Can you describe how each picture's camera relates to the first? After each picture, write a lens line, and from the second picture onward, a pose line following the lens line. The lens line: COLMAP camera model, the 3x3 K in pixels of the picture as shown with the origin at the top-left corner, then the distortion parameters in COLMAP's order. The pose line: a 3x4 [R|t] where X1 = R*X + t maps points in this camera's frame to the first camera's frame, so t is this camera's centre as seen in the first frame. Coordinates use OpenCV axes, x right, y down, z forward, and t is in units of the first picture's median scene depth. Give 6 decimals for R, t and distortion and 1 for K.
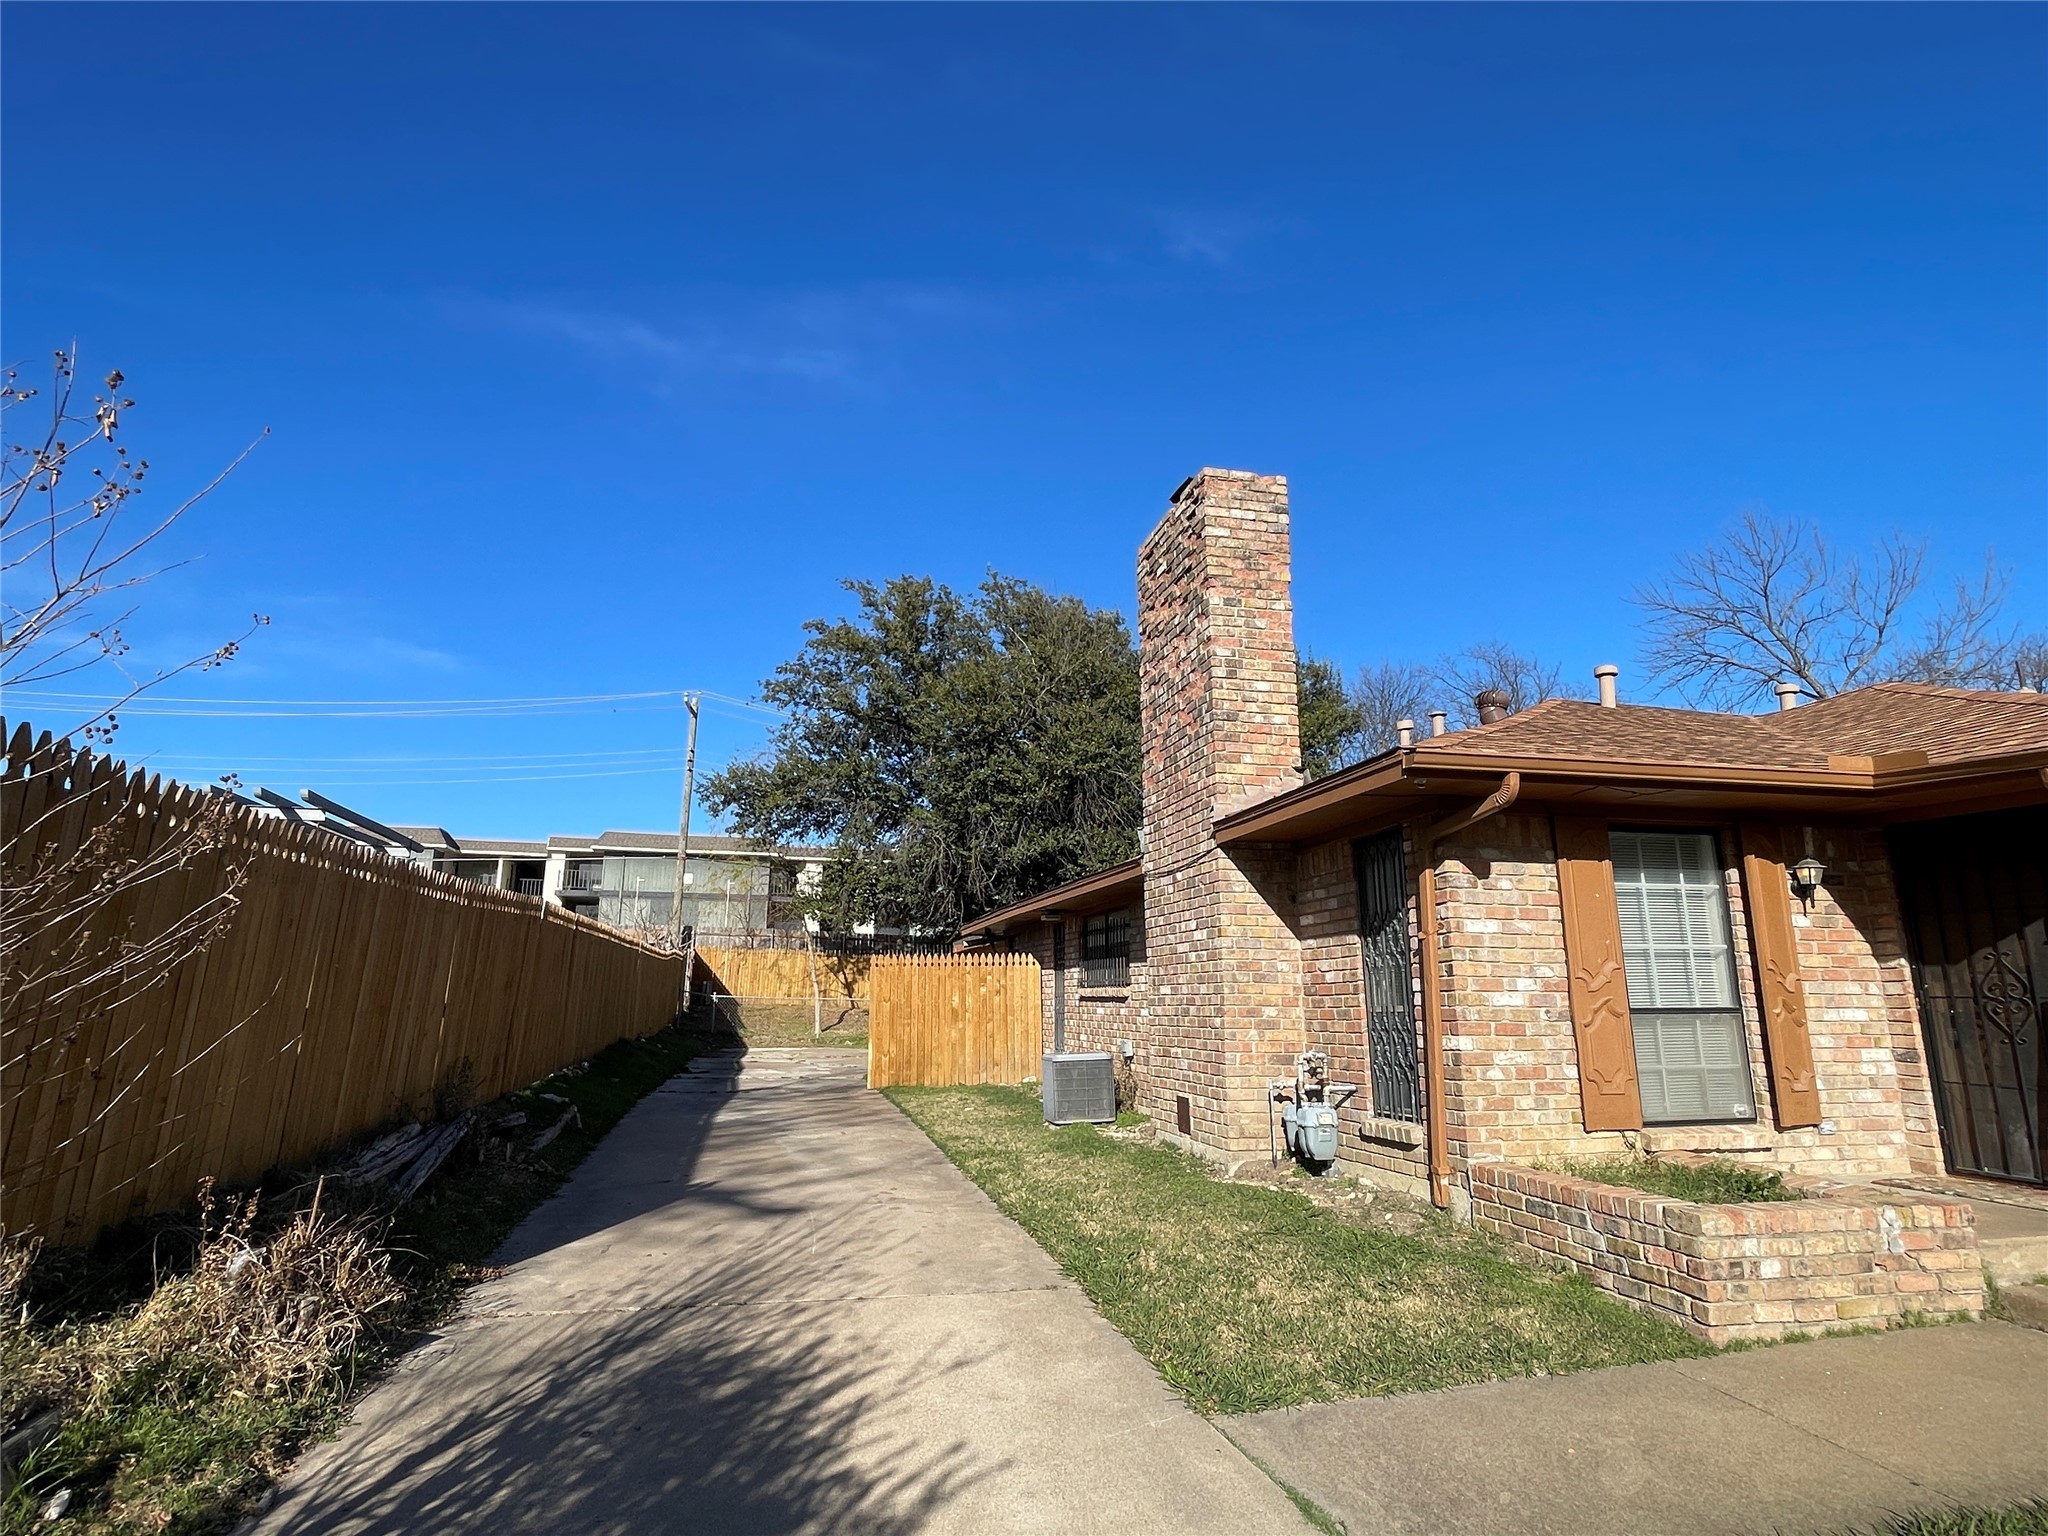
lens RADIAL K [[1072.0, 0, 1024.0], [0, 1072.0, 768.0], [0, 0, 1]] dist [-0.004302, -0.000738]
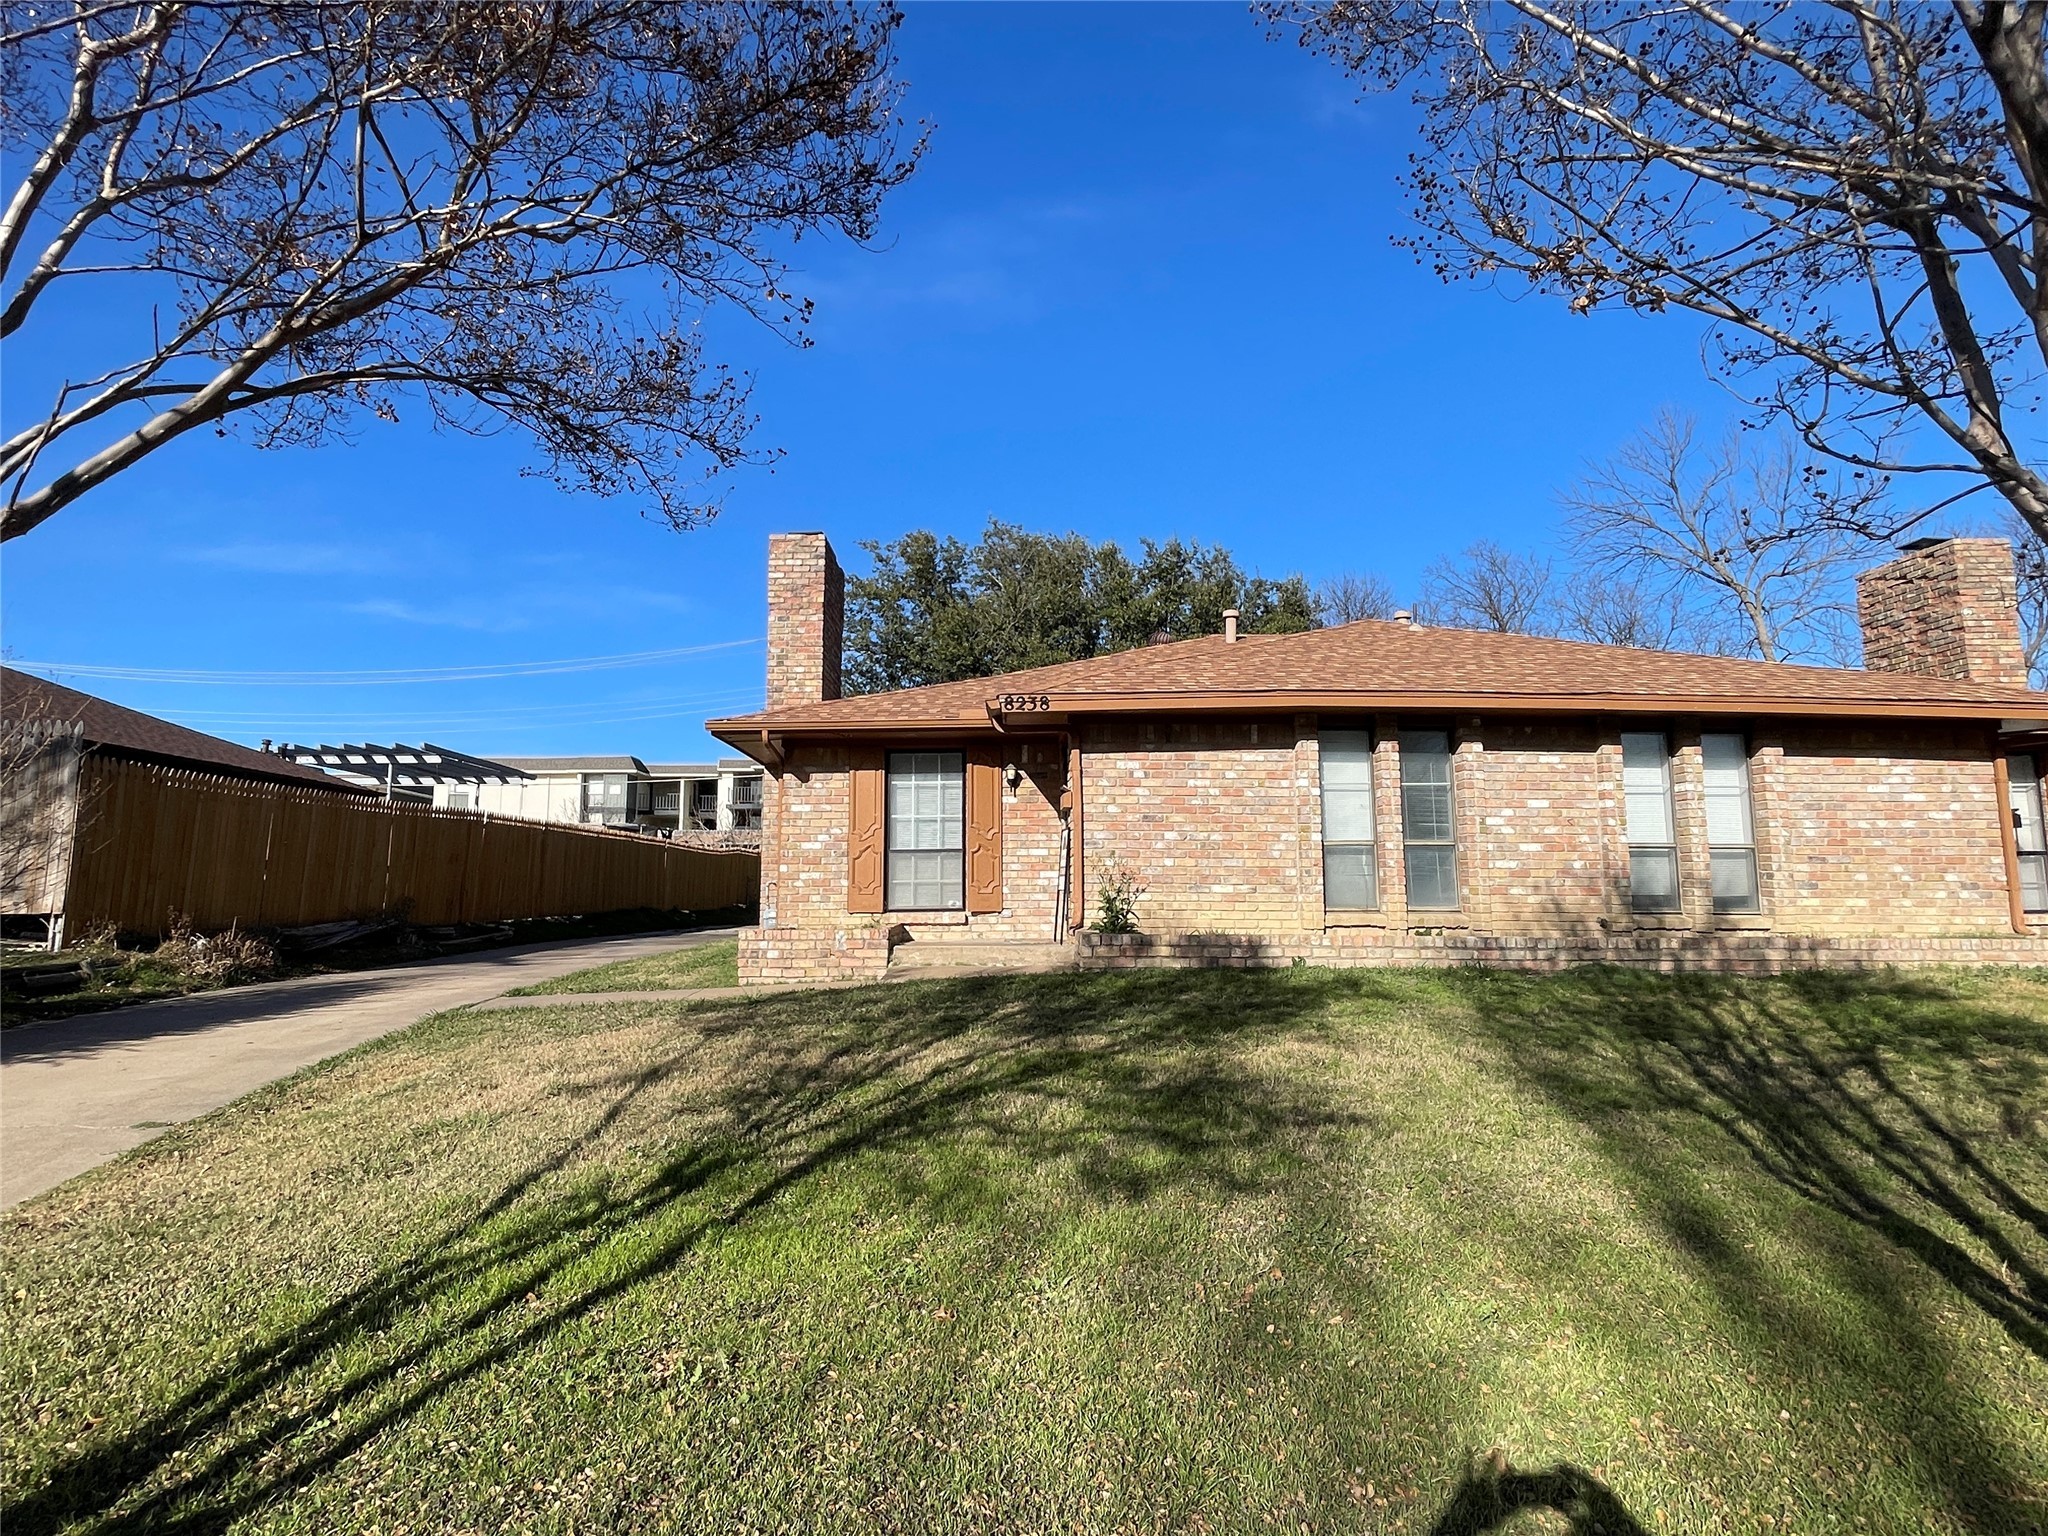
lens RADIAL K [[1072.0, 0, 1024.0], [0, 1072.0, 768.0], [0, 0, 1]] dist [-0.004302, -0.000738]
pose [[0.977357, -0.038753, -0.208016, 1.140564], [0.057280, 0.994836, 0.083793, -0.054996], [0.203695, -0.093811, 0.974530, -0.712165]]
